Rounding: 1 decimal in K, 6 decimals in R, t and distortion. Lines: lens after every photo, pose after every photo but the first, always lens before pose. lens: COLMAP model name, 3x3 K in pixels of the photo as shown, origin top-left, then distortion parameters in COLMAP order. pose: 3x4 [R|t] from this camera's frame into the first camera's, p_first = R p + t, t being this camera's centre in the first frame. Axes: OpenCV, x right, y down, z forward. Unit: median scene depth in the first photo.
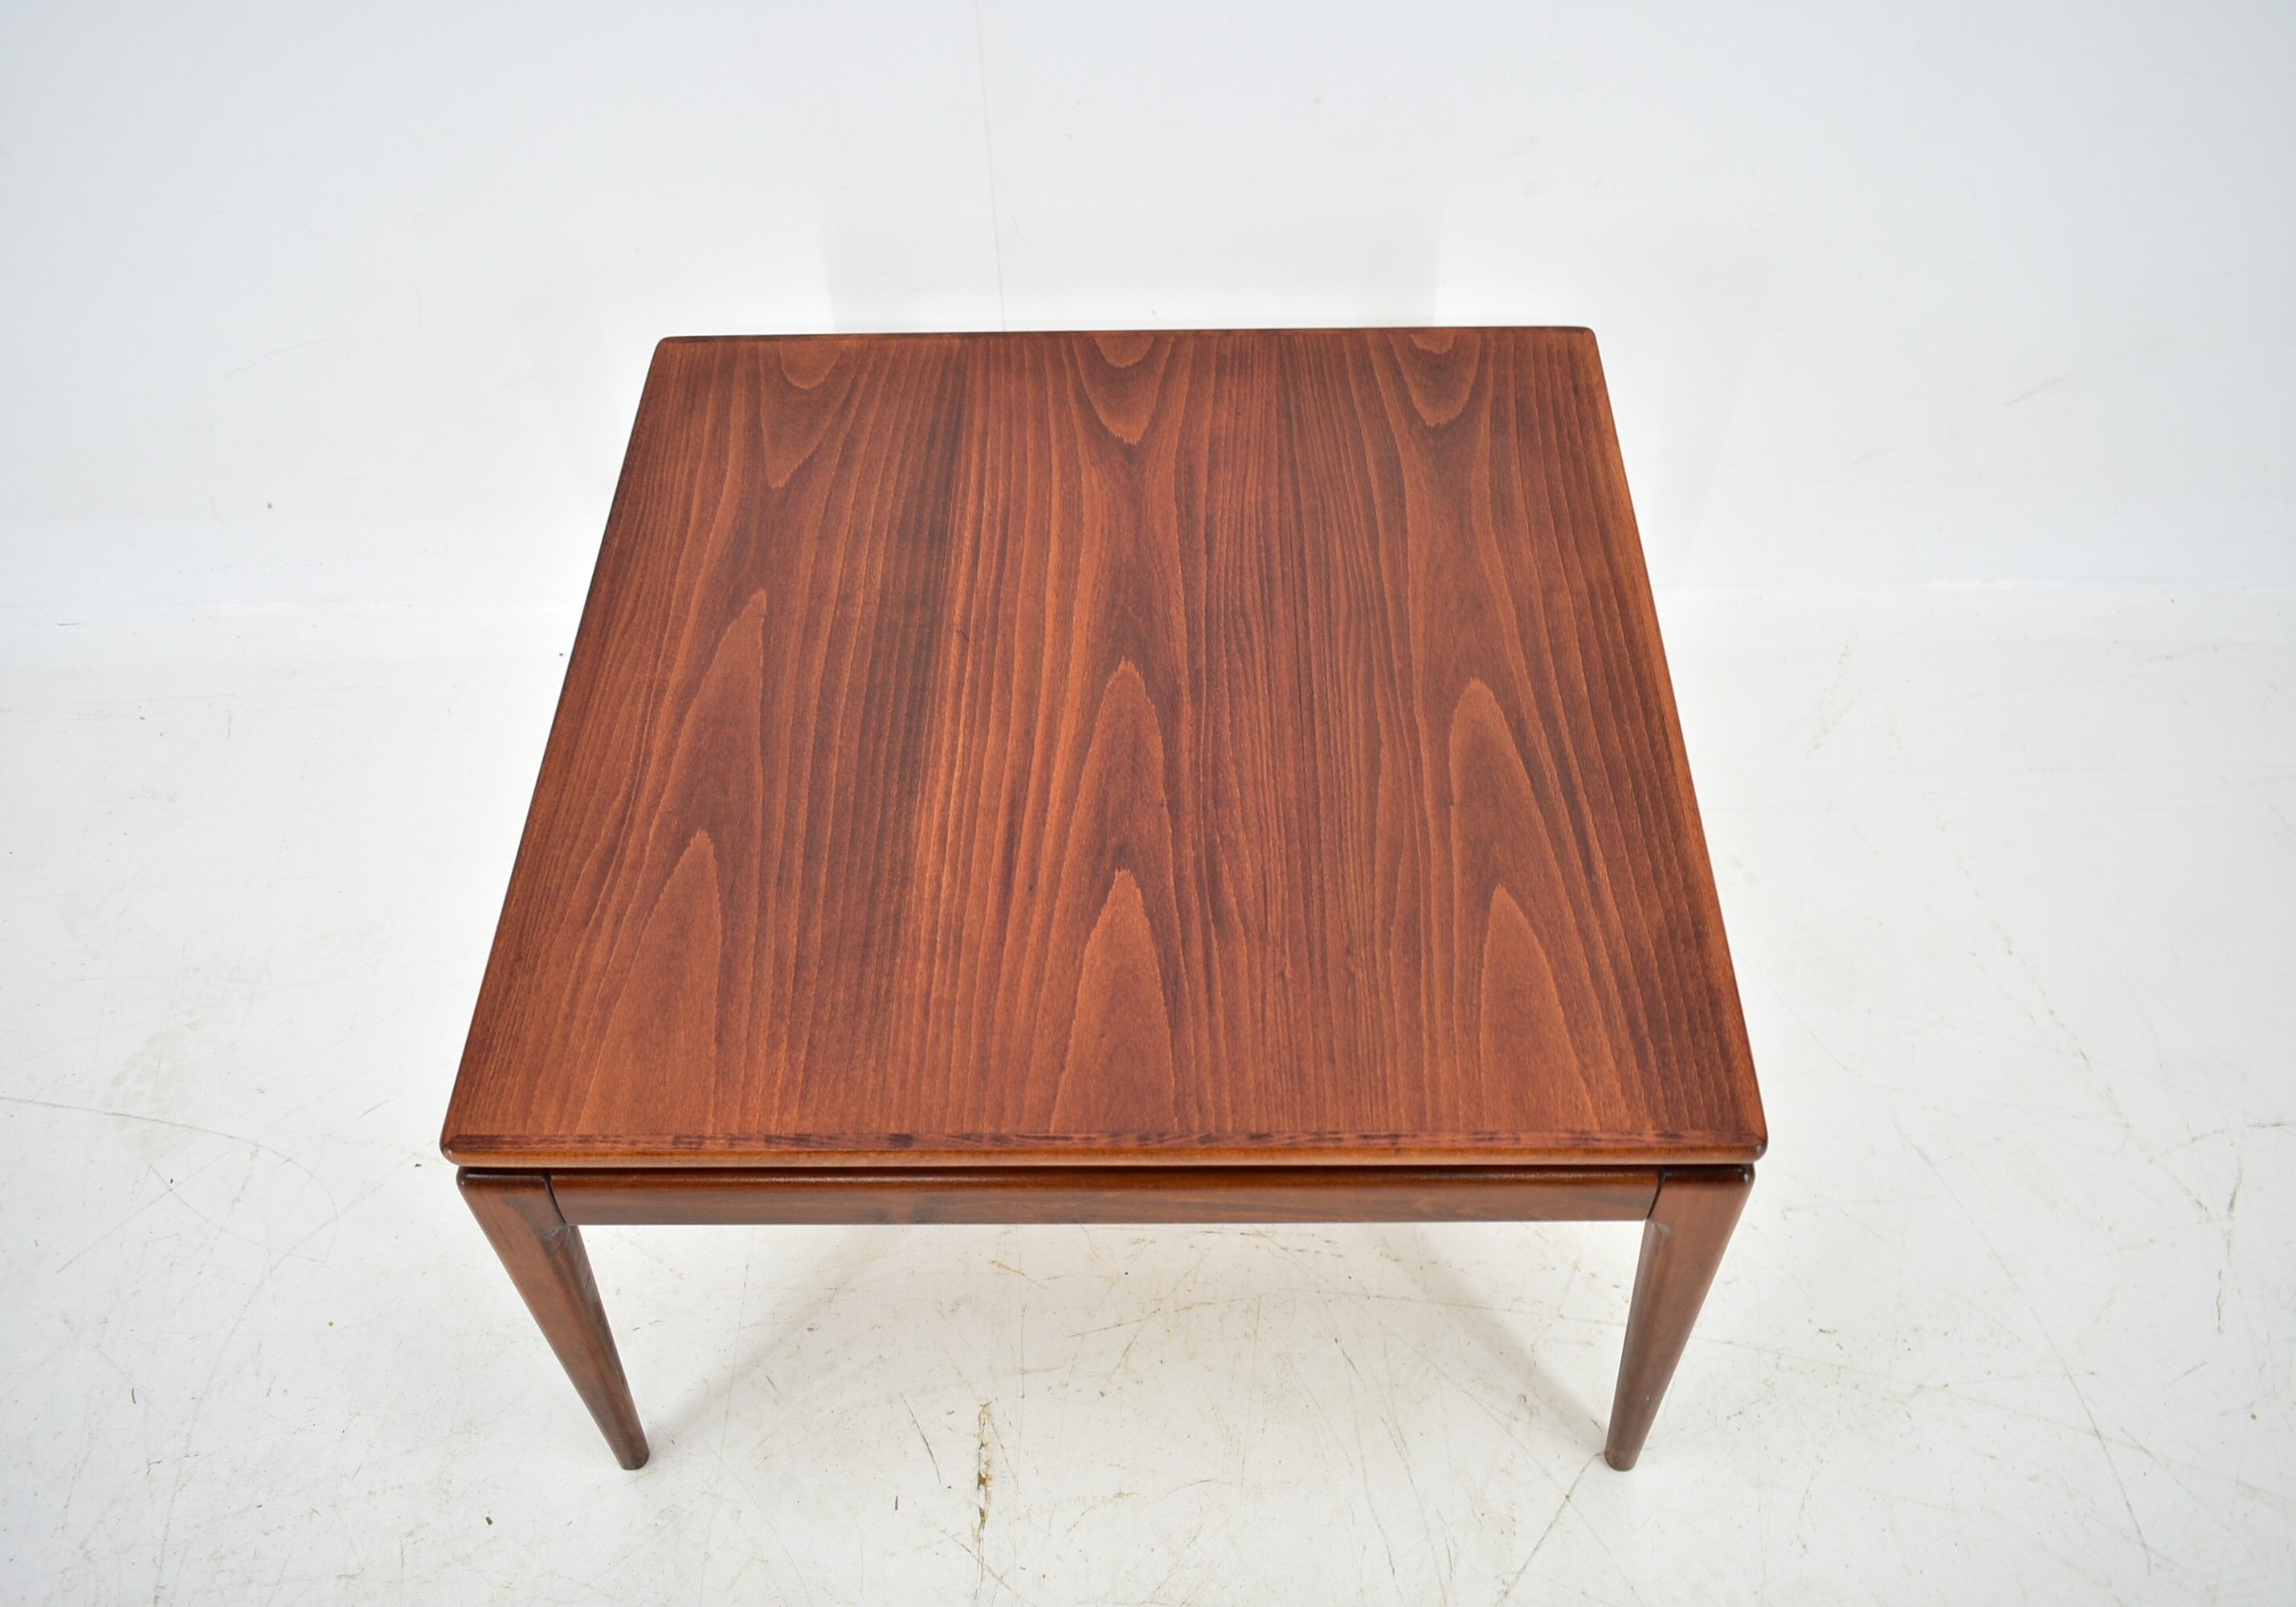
lens RADIAL K [[2039.6, 0, 1148.0], [0, 2039.6, 803.5], [0, 0, 1]] dist [-0.019256, -0.001410]
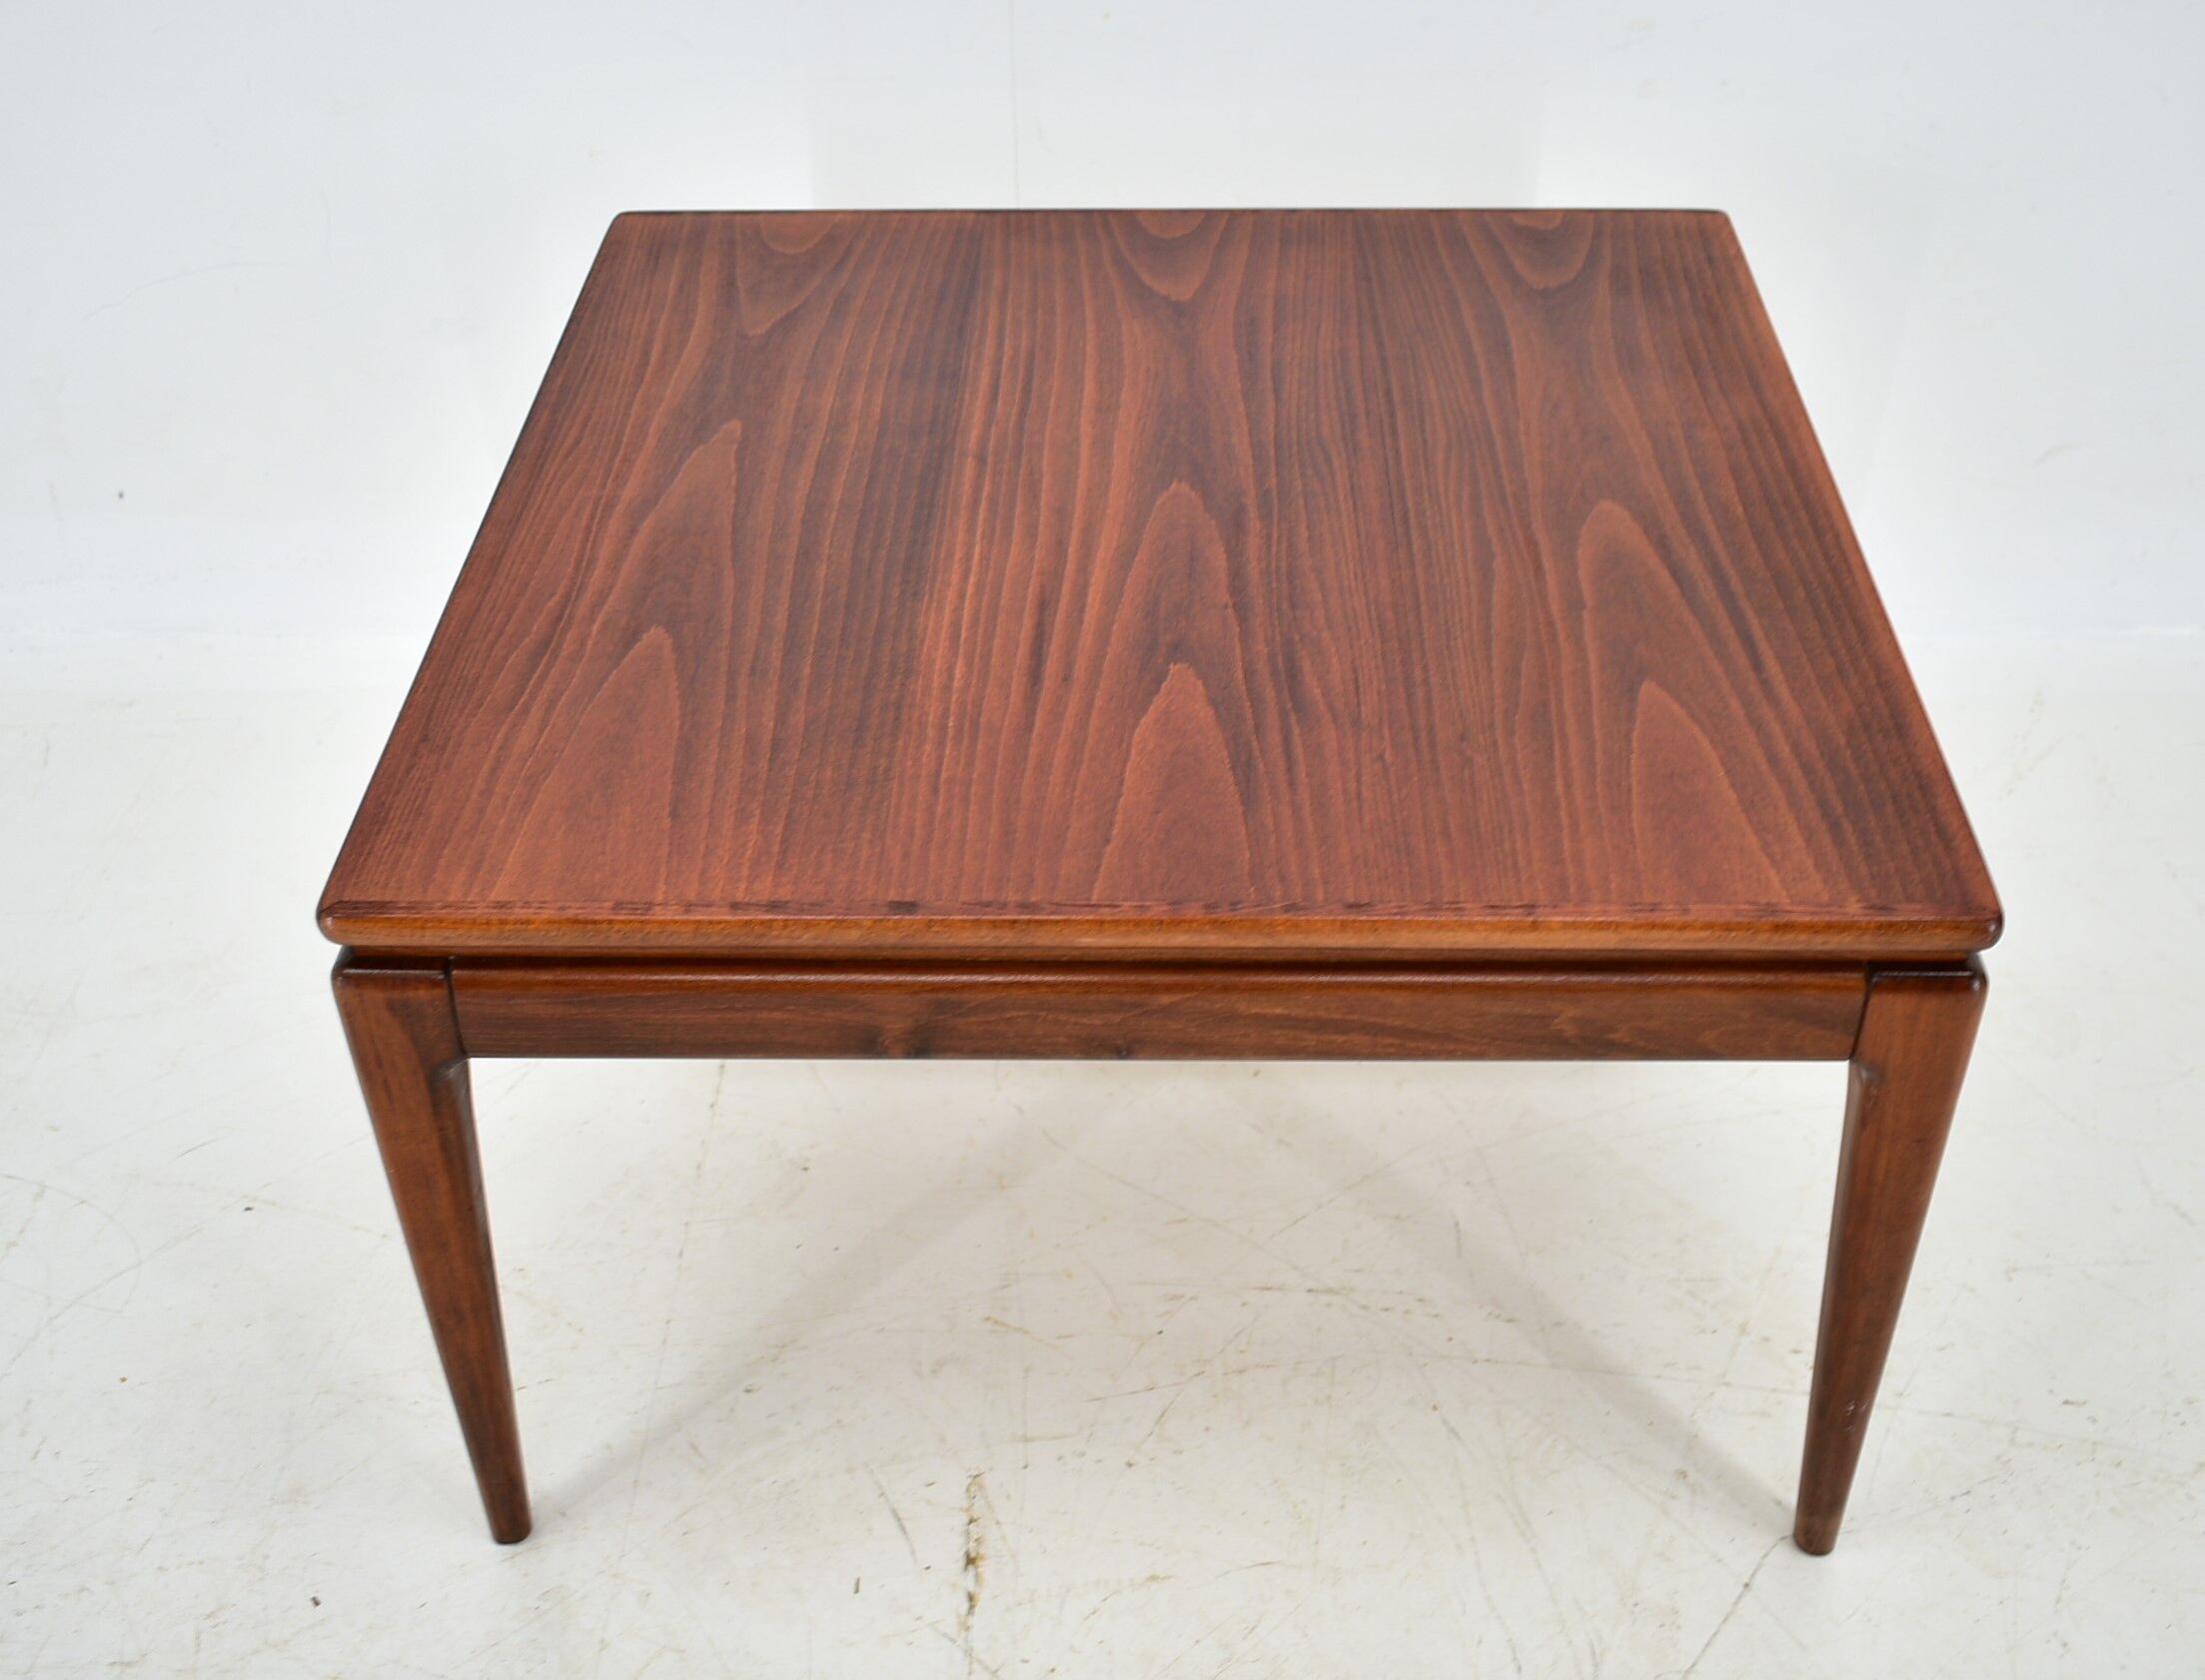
lens RADIAL K [[2533.0, 0, 1129.3], [0, 2533.0, 882.9], [0, 0, 1]] dist [-0.018679, -0.002937]
pose [[0.999893, 0.014623, -0.000891, -0.028872], [-0.014524, 0.981411, -0.191368, 0.298778], [-0.001924, 0.191360, 0.981518, 0.032569]]
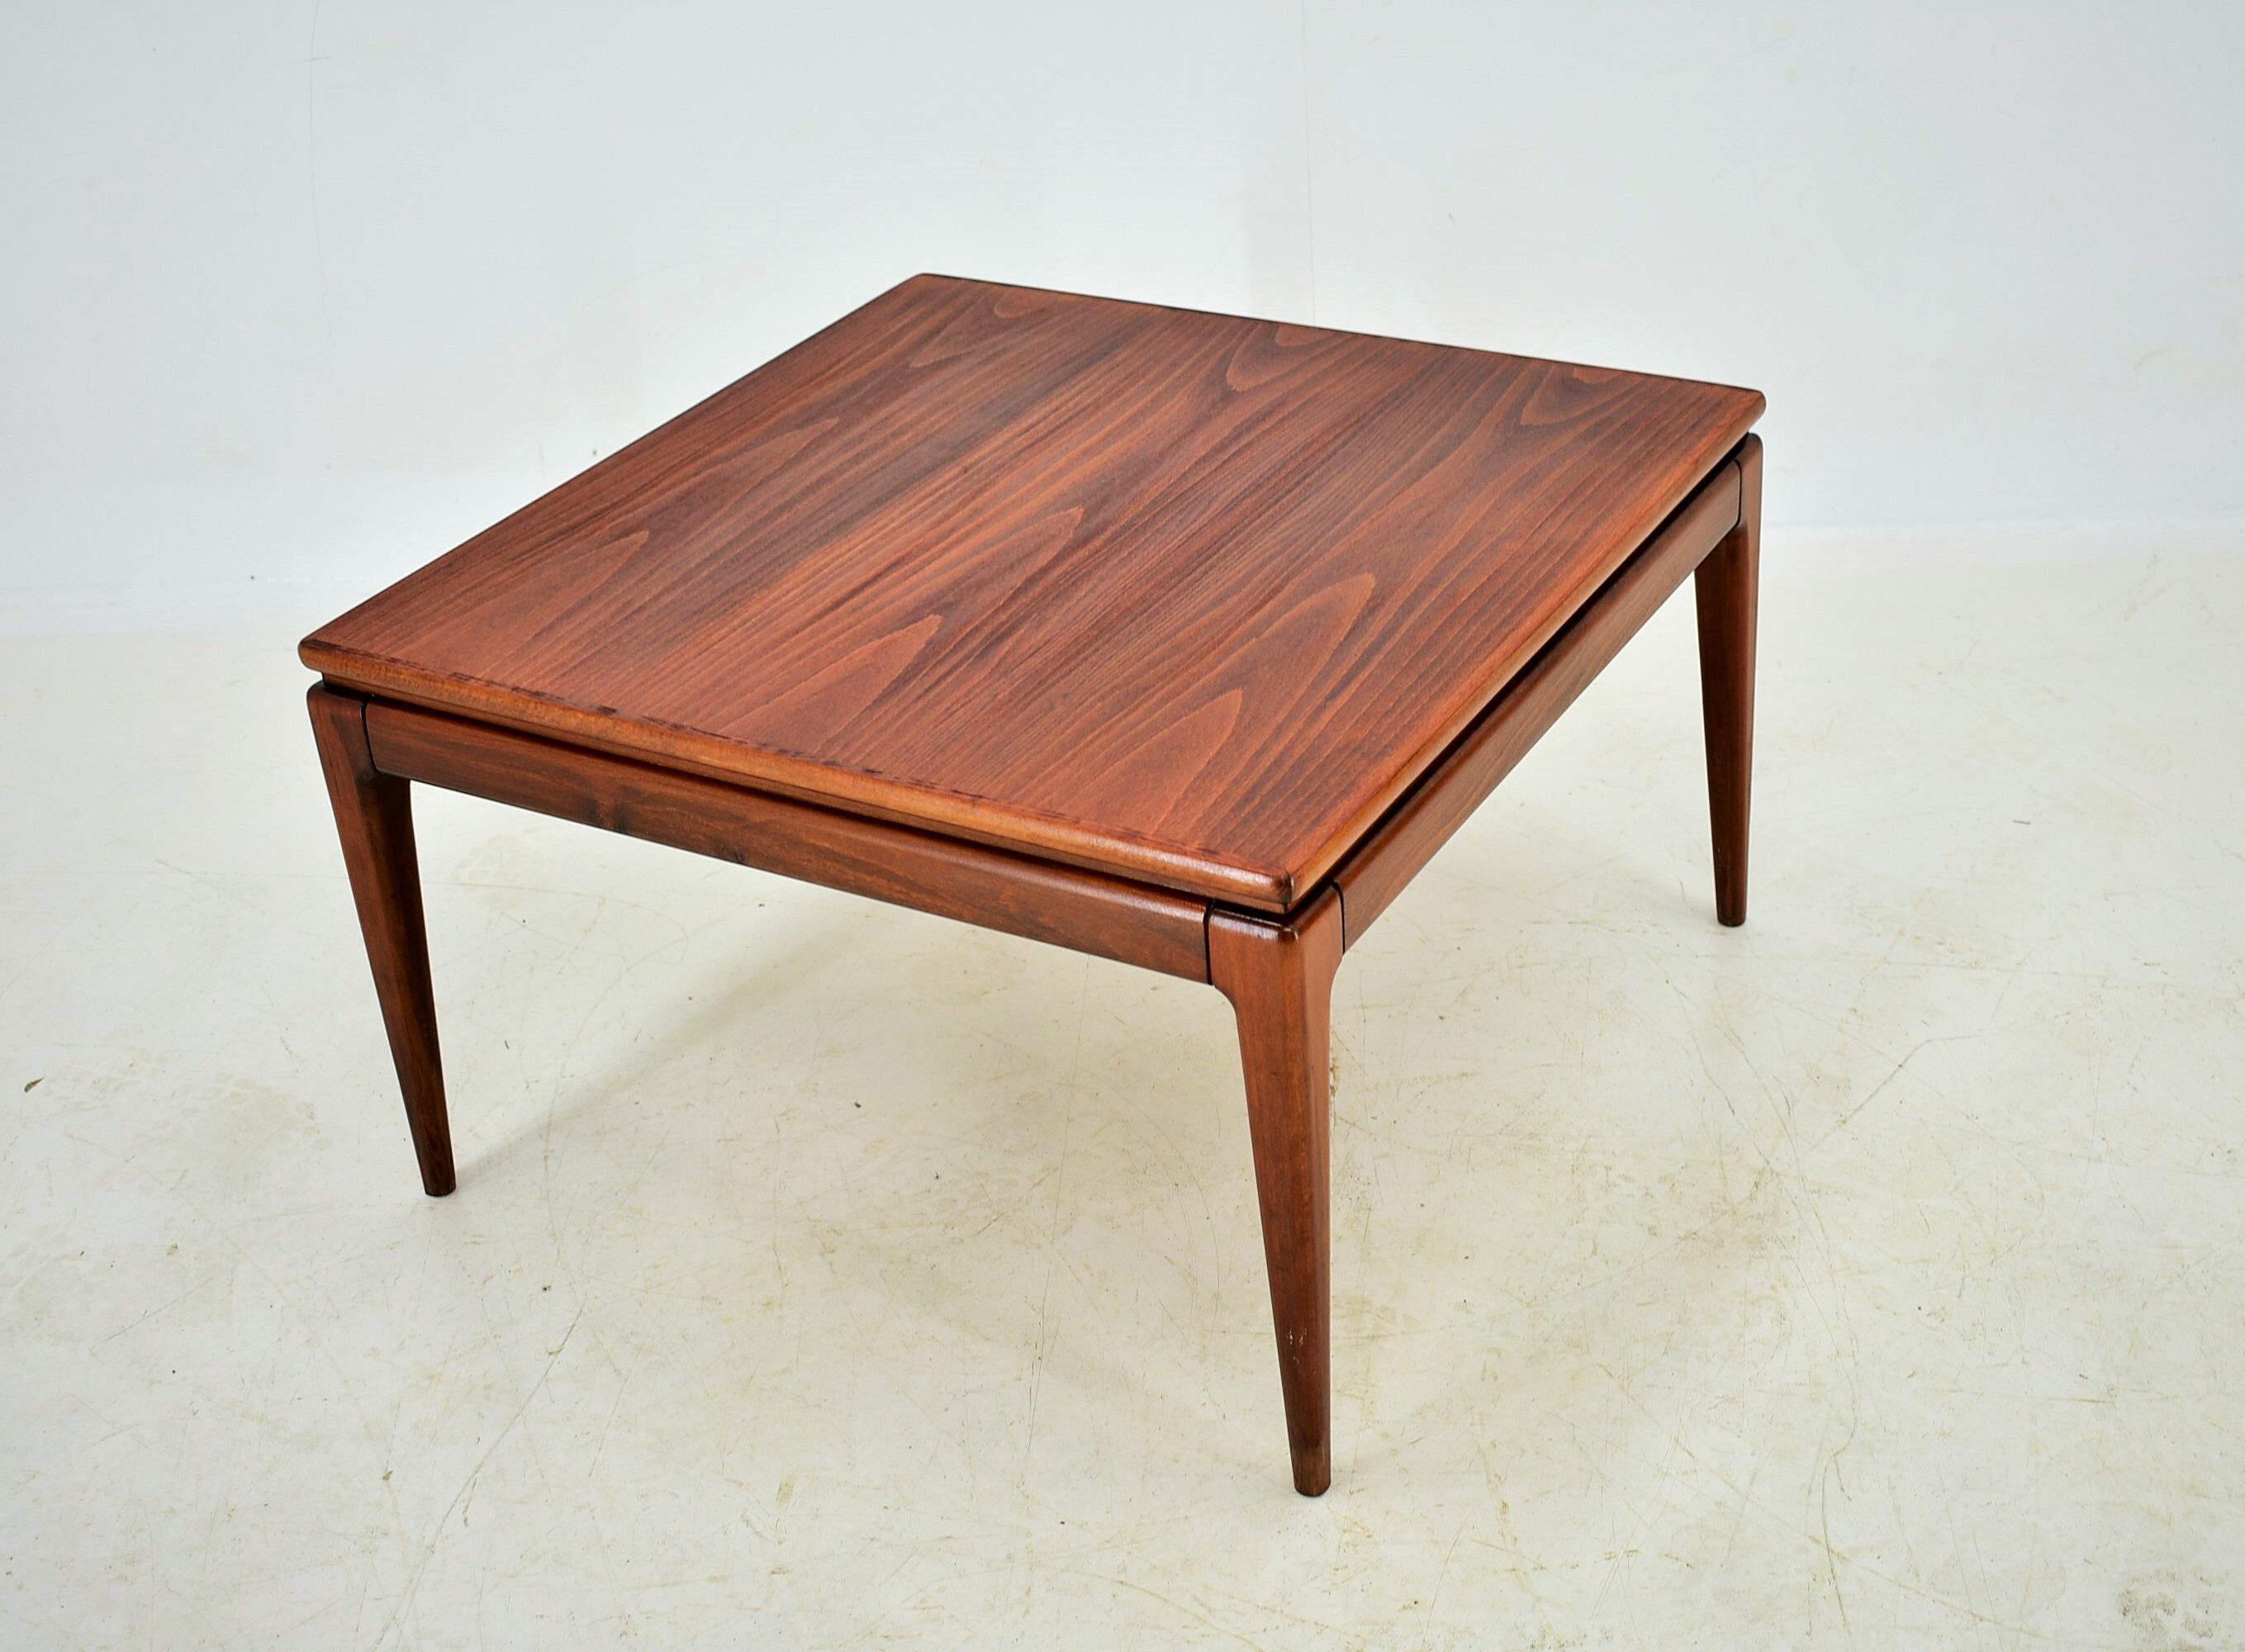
lens RADIAL K [[3020.0, 0, 1122.5], [0, 3020.0, 826.0], [0, 0, 1]] dist [-0.005633, -0.016091]
pose [[0.865450, 0.216689, -0.451710, 0.766913], [-0.347170, 0.909440, -0.228893, 0.437569], [0.361205, 0.354916, 0.862303, -0.256573]]
